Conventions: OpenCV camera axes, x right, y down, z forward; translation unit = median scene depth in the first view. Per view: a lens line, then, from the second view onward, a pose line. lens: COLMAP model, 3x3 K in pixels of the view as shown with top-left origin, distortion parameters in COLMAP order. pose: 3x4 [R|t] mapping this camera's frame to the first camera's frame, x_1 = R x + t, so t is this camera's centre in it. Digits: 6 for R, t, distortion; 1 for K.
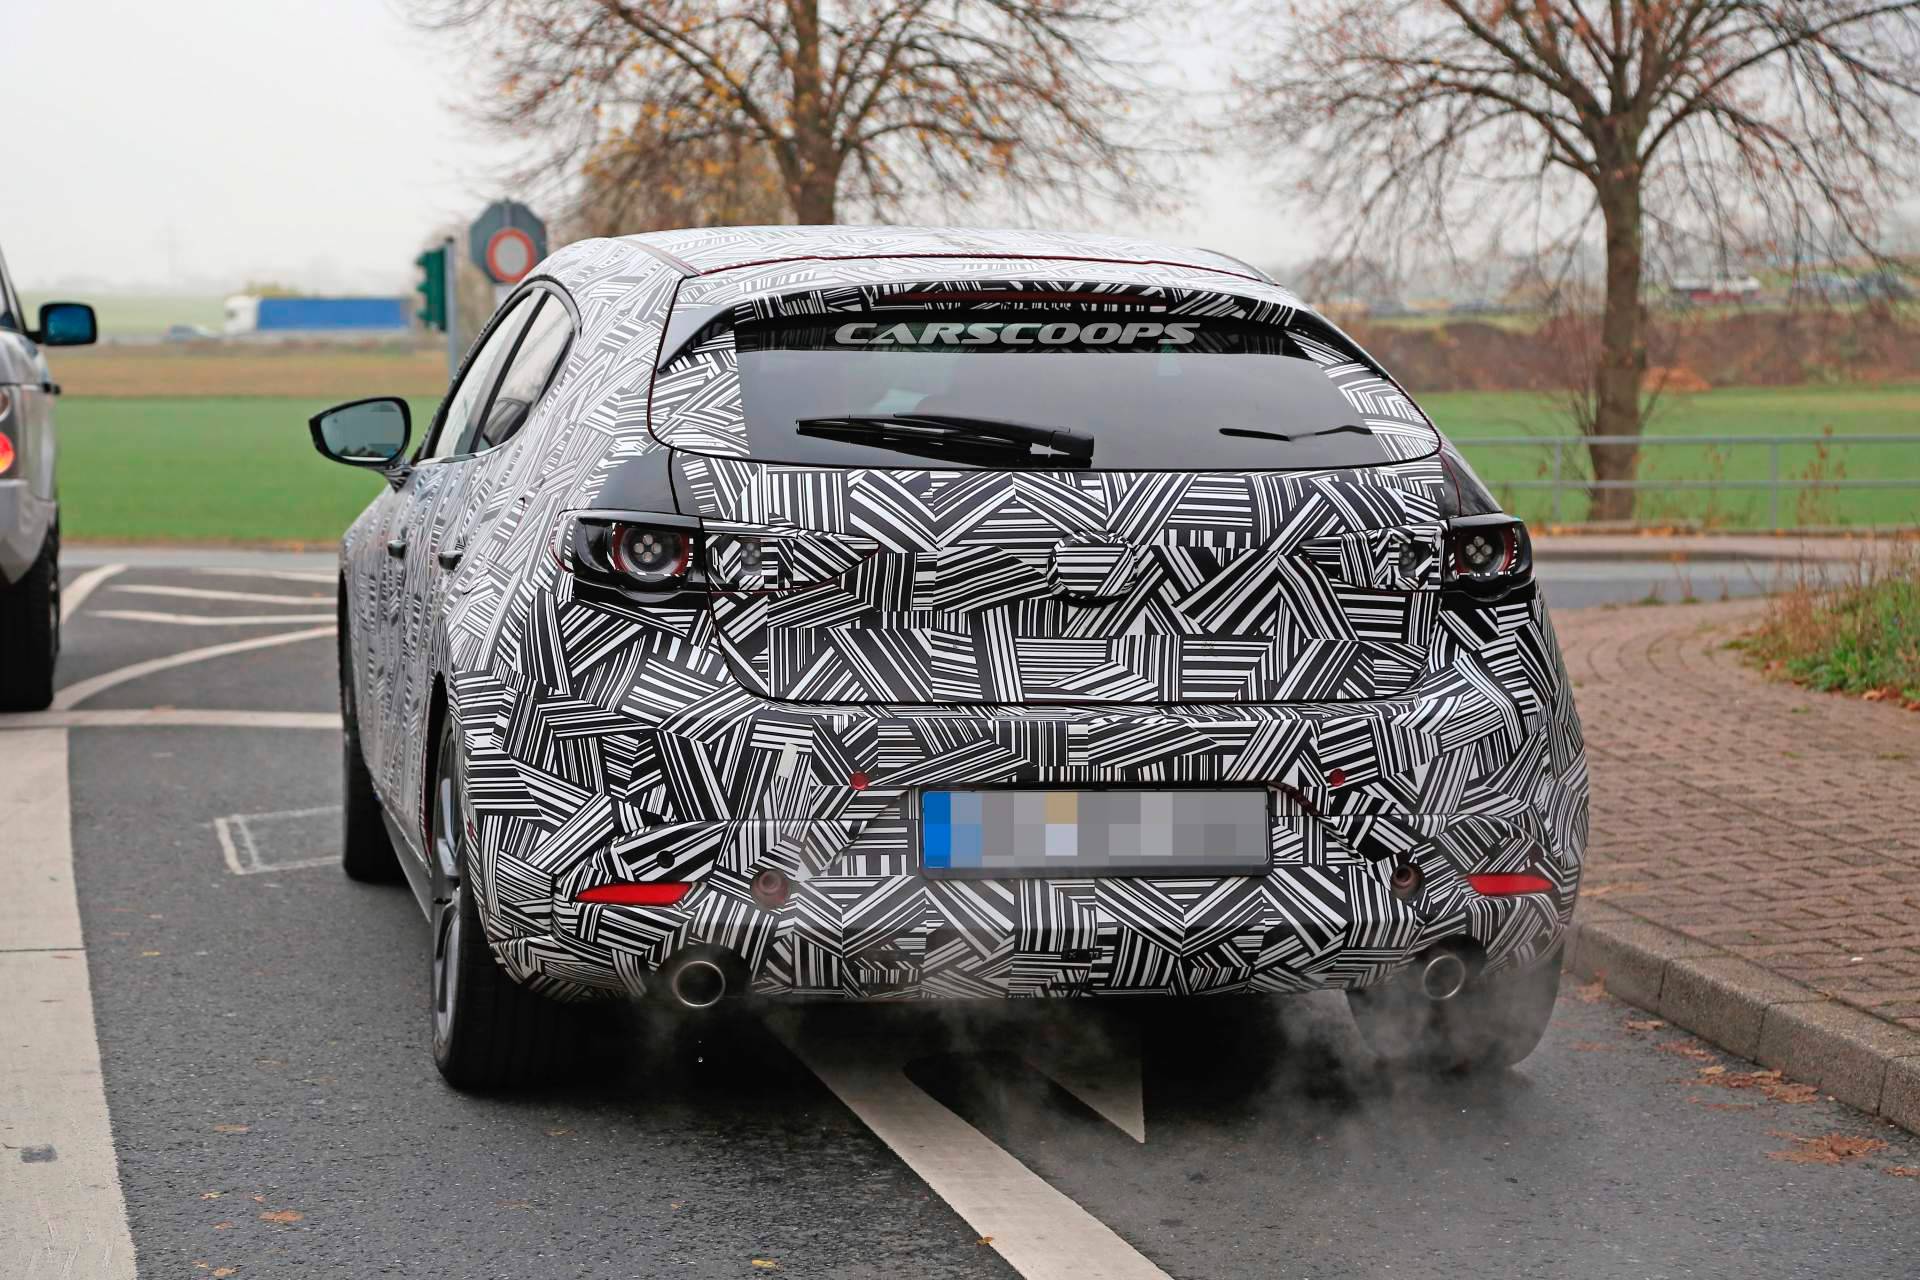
lens RADIAL K [[4254.1, 0, 960.0], [0, 4254.1, 640.0], [0, 0, 1]] dist [-0.130869, 3.864195]
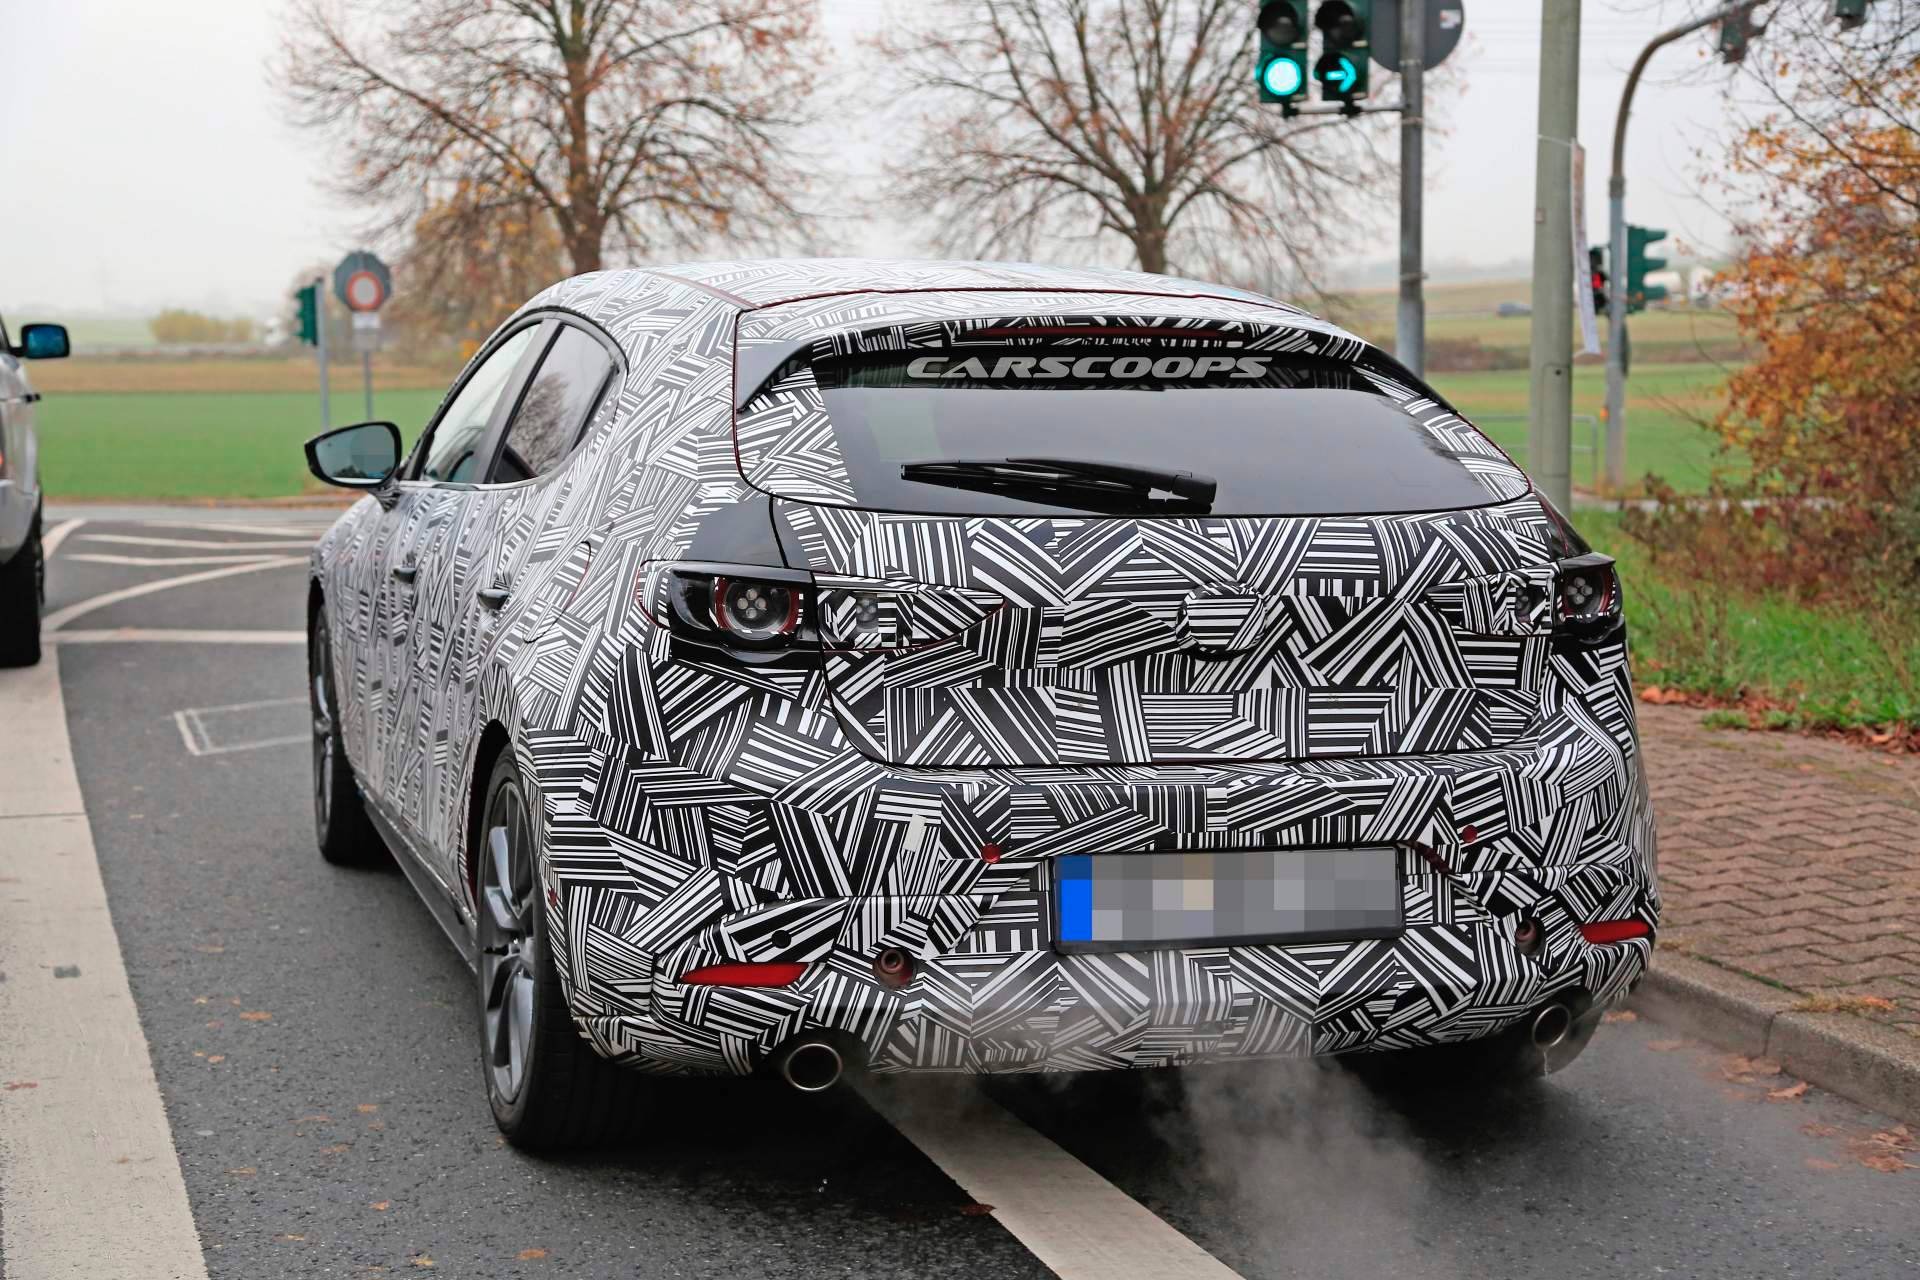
lens RADIAL K [[2837.8, 0, 961.4], [0, 2837.8, 679.2], [0, 0, 1]] dist [0.044201, -0.104309]
pose [[0.994126, -0.012439, 0.107511, -0.094538], [0.007591, 0.998941, 0.045380, -0.032805], [-0.107961, -0.044297, 0.993168, 0.372704]]
